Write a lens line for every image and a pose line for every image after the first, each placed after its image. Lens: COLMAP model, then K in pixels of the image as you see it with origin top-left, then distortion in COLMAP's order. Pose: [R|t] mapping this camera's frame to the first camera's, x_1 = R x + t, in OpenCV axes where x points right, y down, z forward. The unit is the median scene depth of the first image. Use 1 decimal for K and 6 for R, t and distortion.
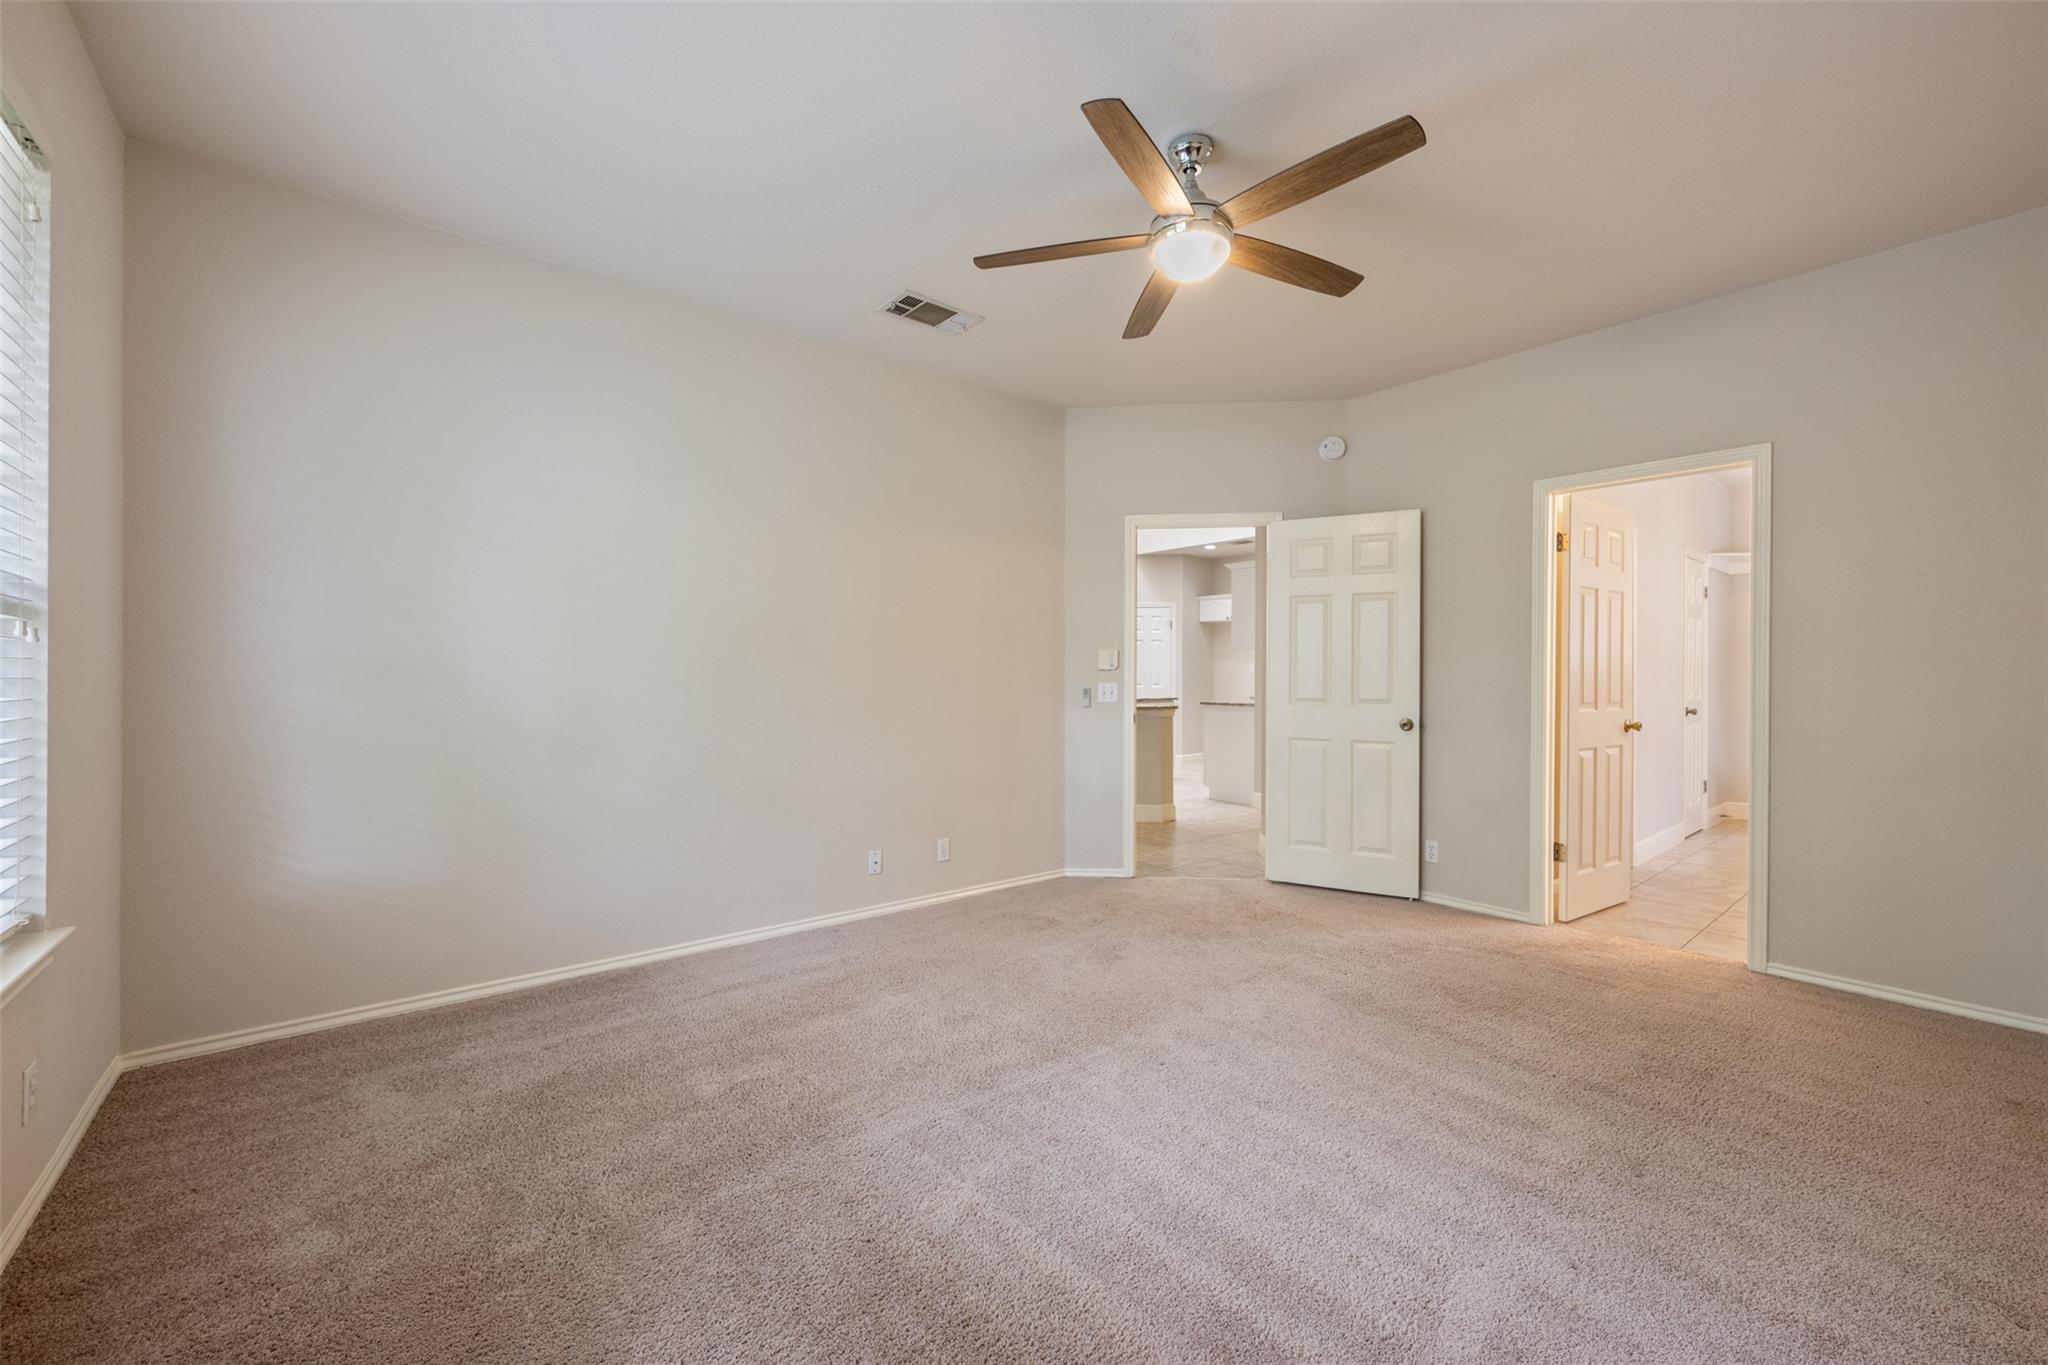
lens RADIAL K [[812.8, 0, 1023.1], [0, 812.8, 679.7], [0, 0, 1]] dist [-0.002416, 0.000123]
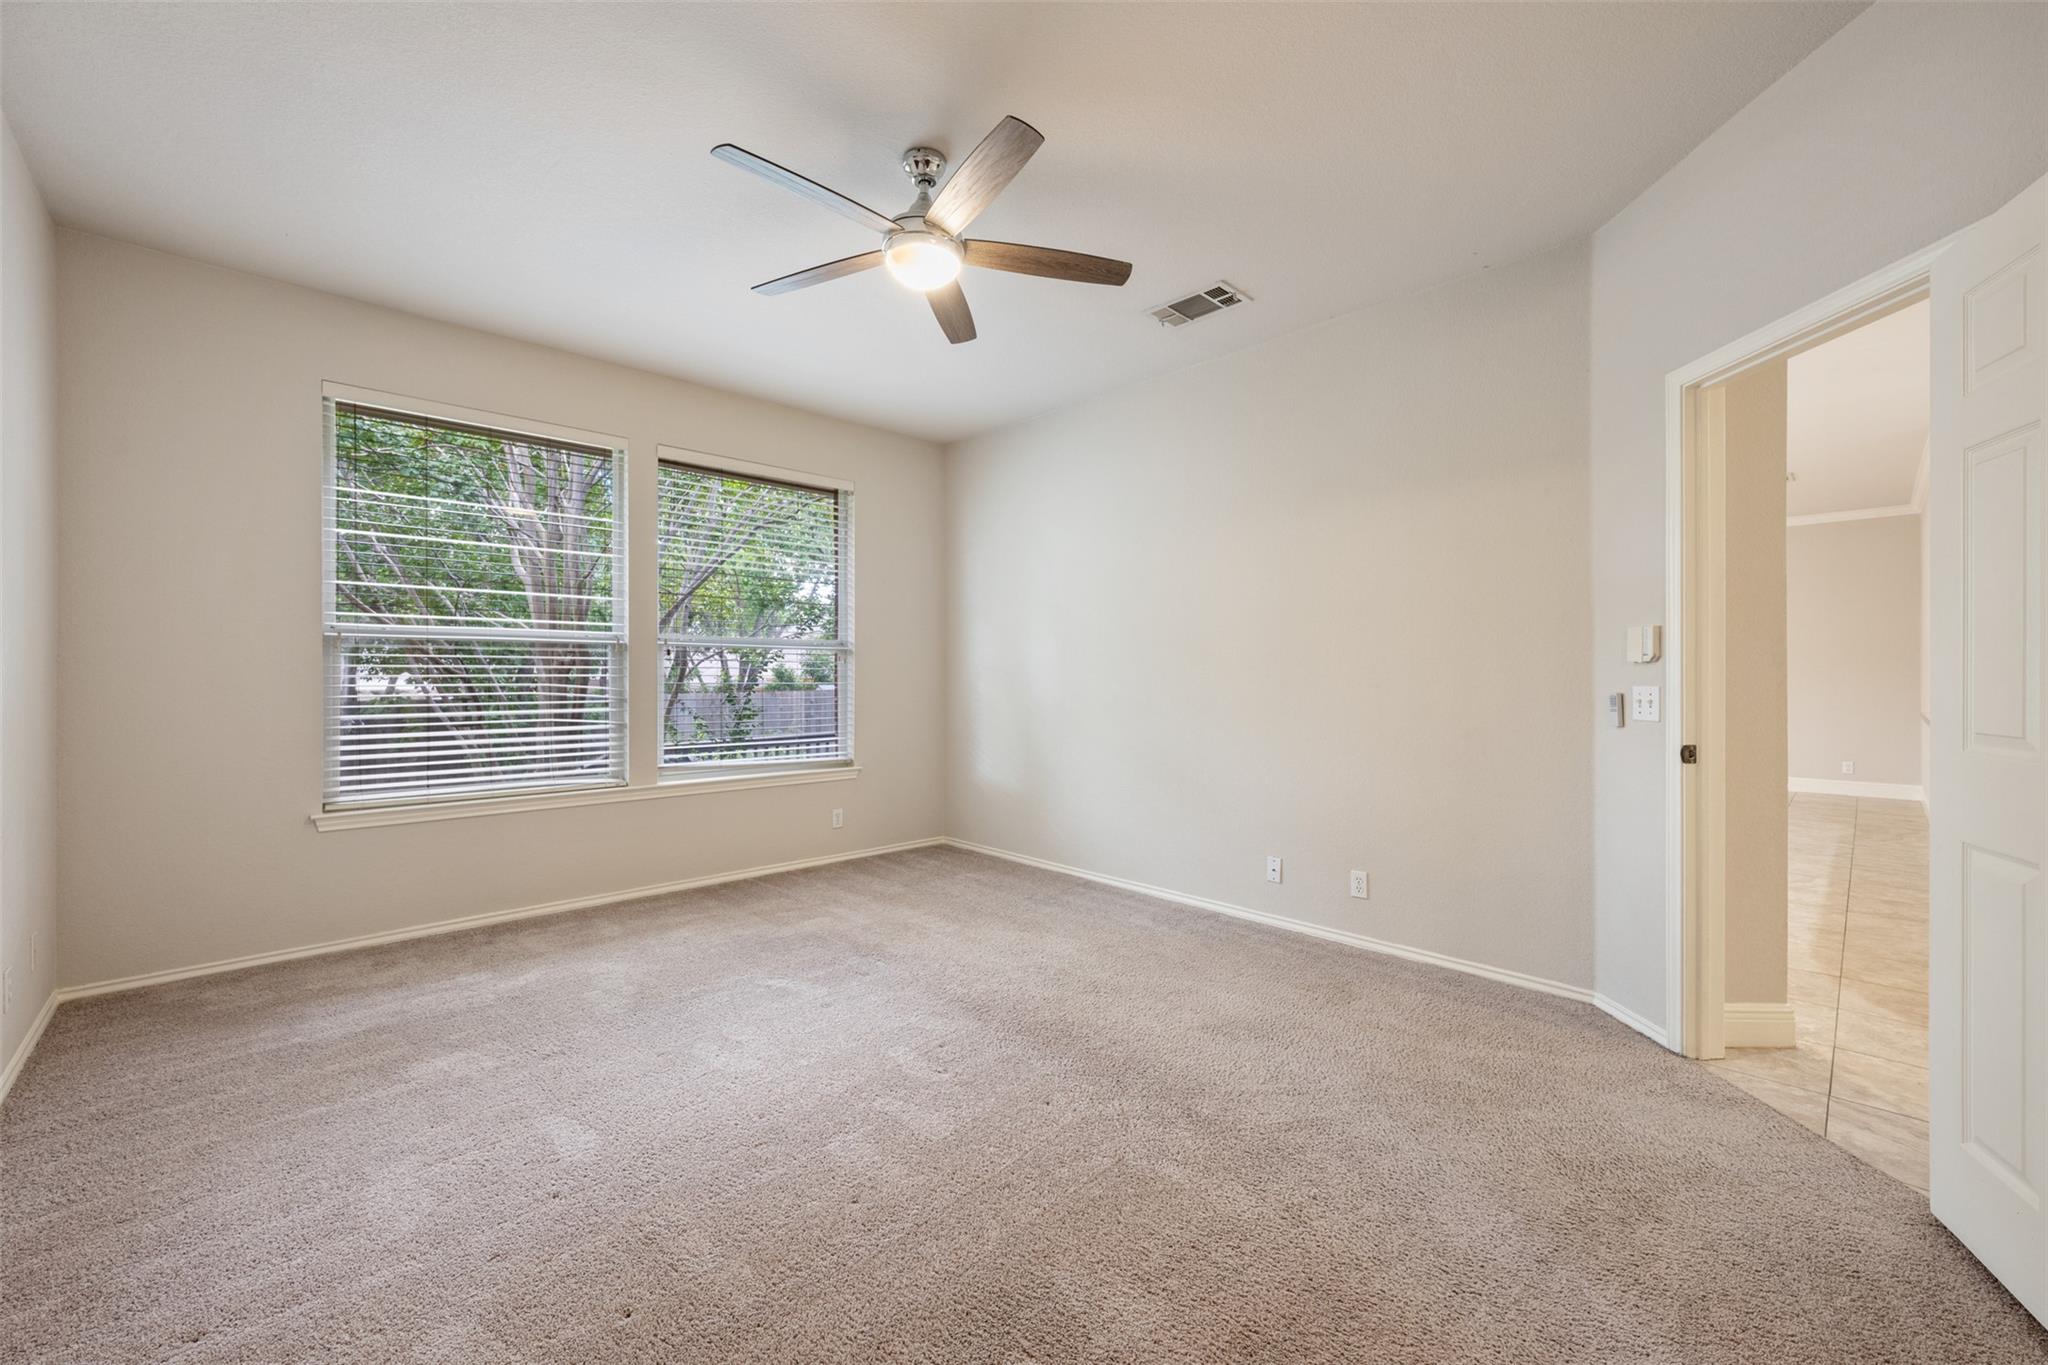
lens RADIAL K [[812.8, 0, 1023.0], [0, 812.8, 678.1], [0, 0, 1]] dist [-0.002416, 0.000123]
pose [[0.071742, 0.006660, -0.997401, 0.698516], [-0.000076, 0.999978, 0.006672, -0.005865], [0.997423, -0.000403, 0.071741, 0.598638]]
